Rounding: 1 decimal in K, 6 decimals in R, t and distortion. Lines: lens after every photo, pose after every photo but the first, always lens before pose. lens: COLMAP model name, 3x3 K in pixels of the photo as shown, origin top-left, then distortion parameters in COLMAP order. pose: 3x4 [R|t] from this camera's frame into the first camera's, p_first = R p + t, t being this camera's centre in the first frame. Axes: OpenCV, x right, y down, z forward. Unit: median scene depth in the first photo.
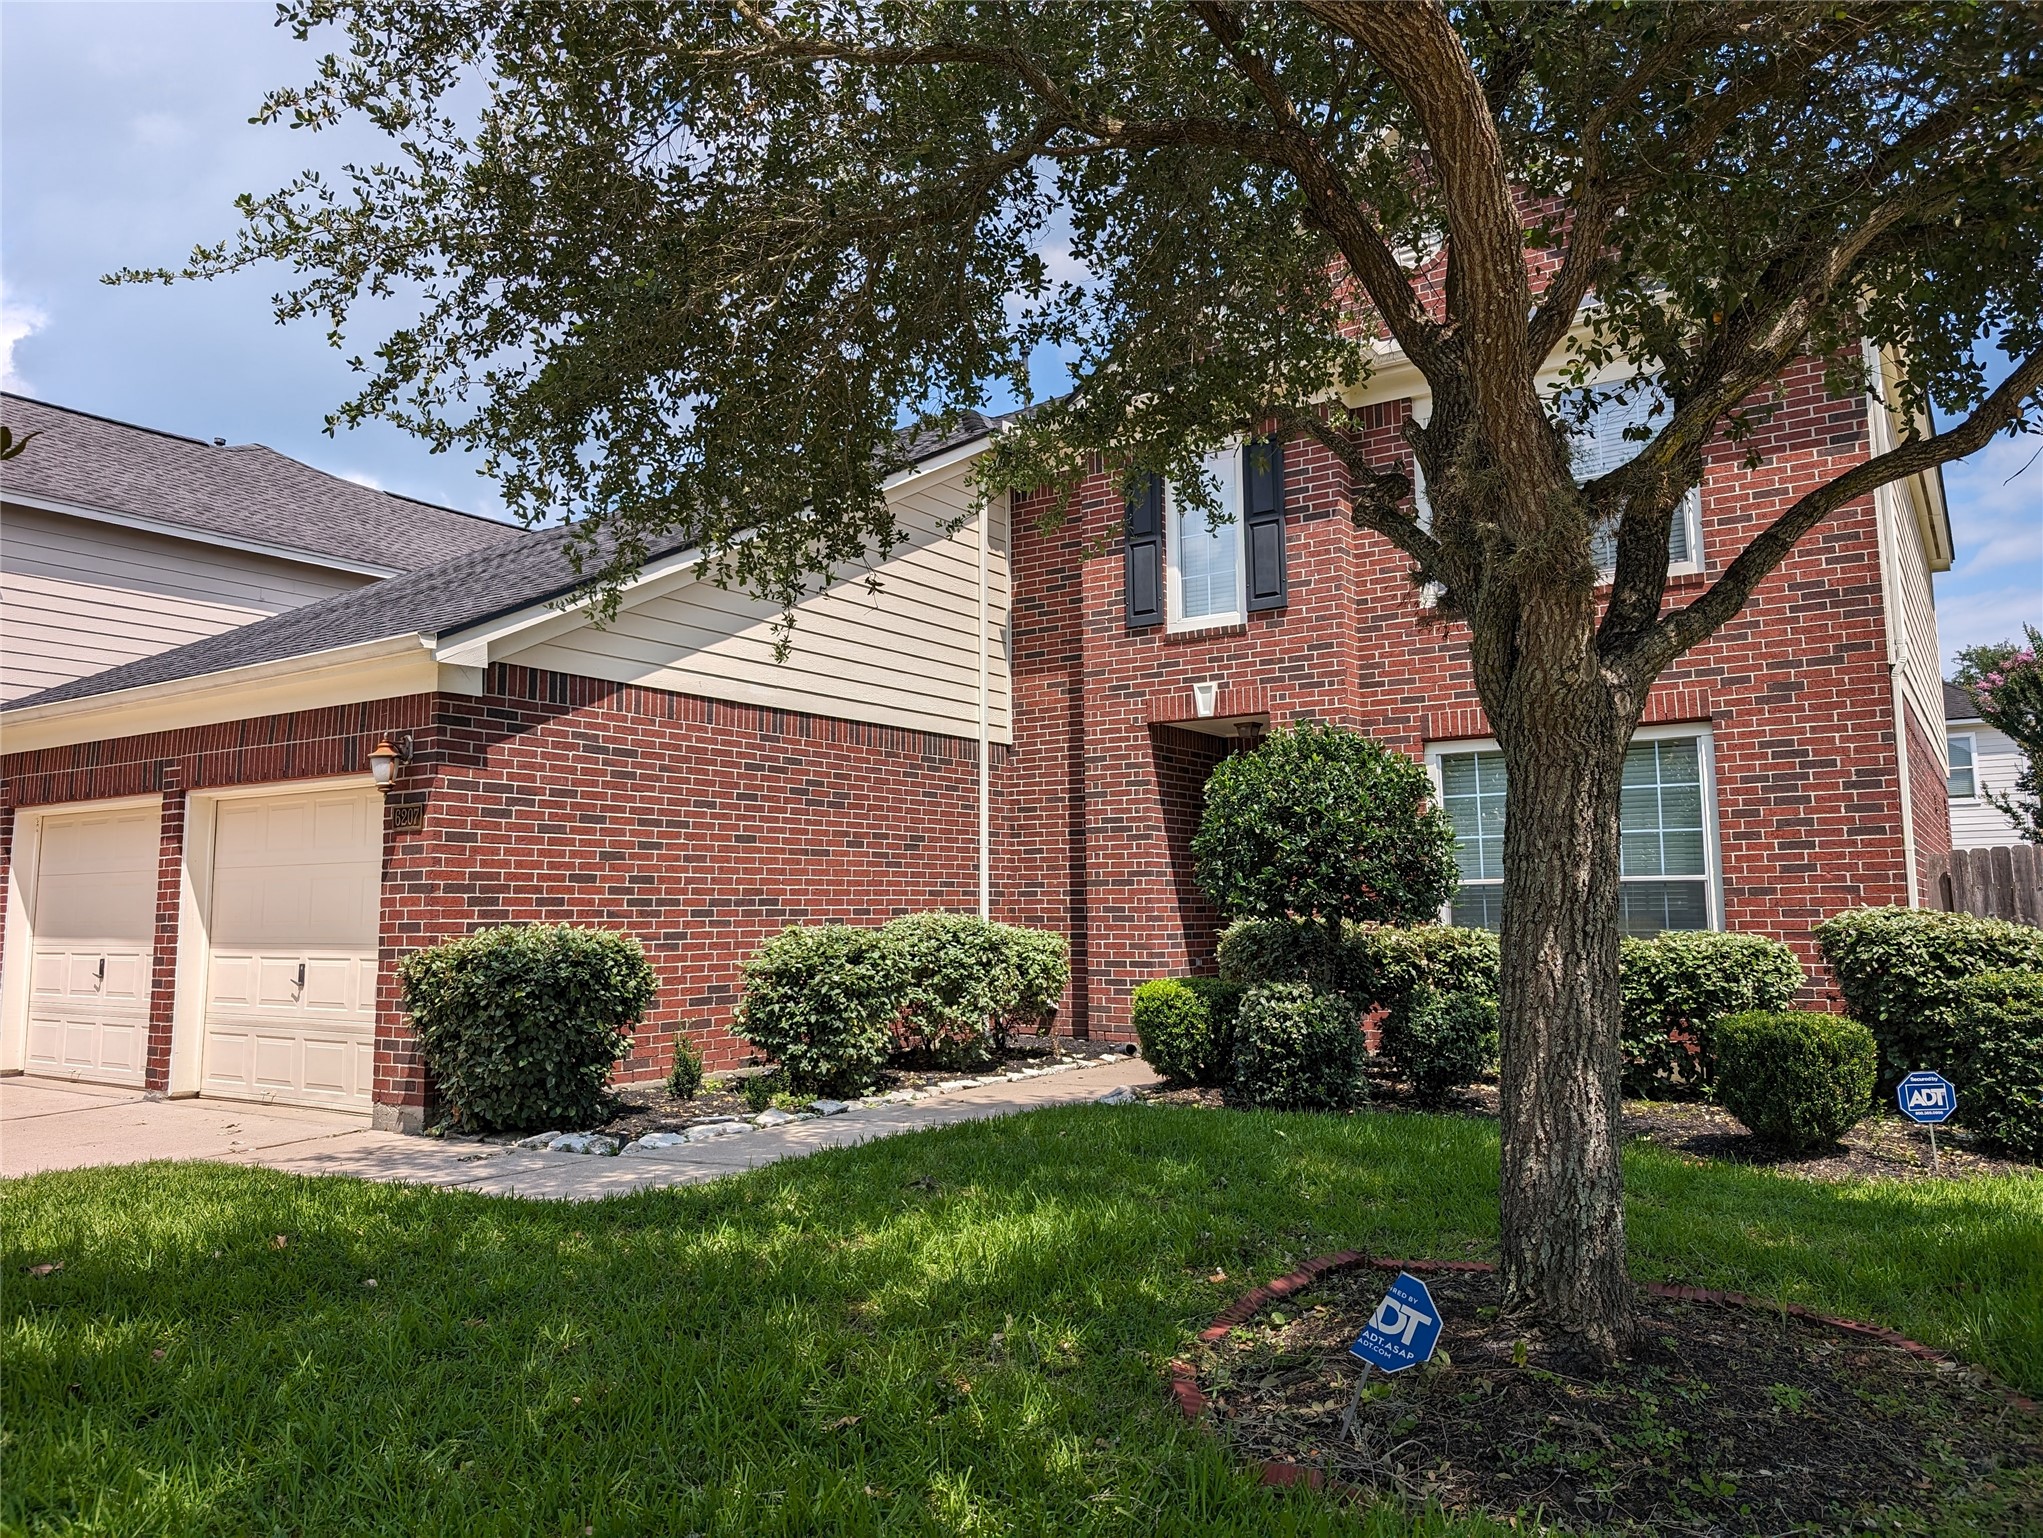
lens RADIAL K [[1474.0, 0, 1022.0], [0, 1474.0, 805.1], [0, 0, 1]] dist [0.058817, -0.077284]
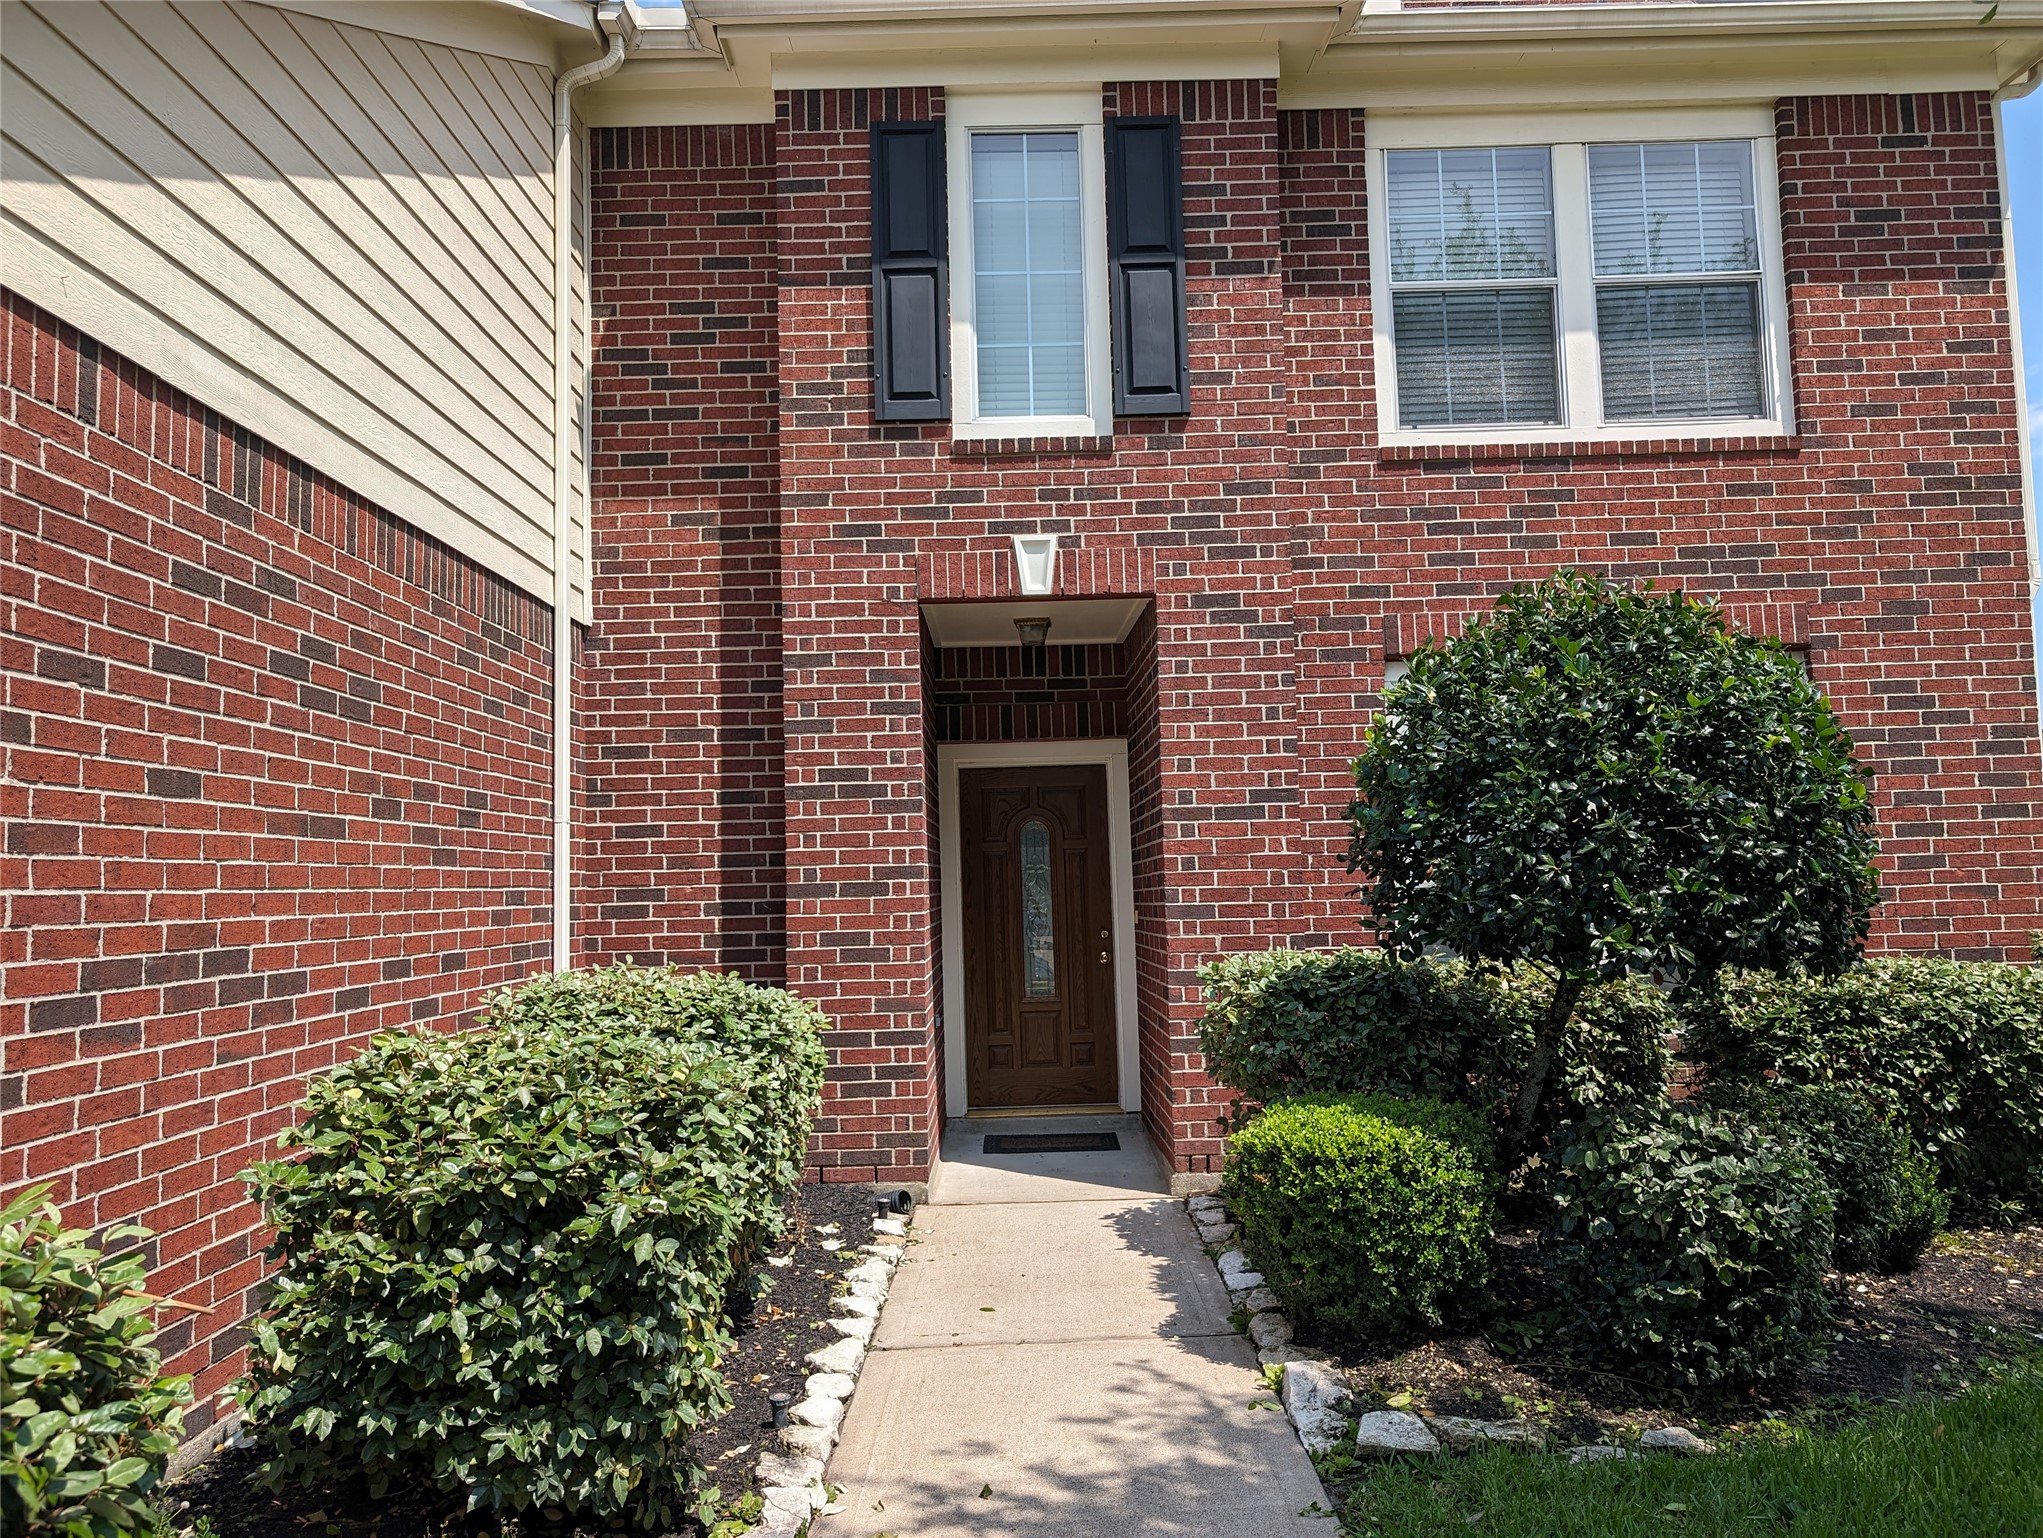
lens RADIAL K [[1474.0, 0, 1022.0], [0, 1474.0, 805.1], [0, 0, 1]] dist [0.058817, -0.077284]
pose [[0.827194, 0.019434, 0.561581, -0.195029], [-0.023631, 0.999721, 0.000212, 0.020641], [-0.561420, -0.013446, 0.827422, 0.536647]]
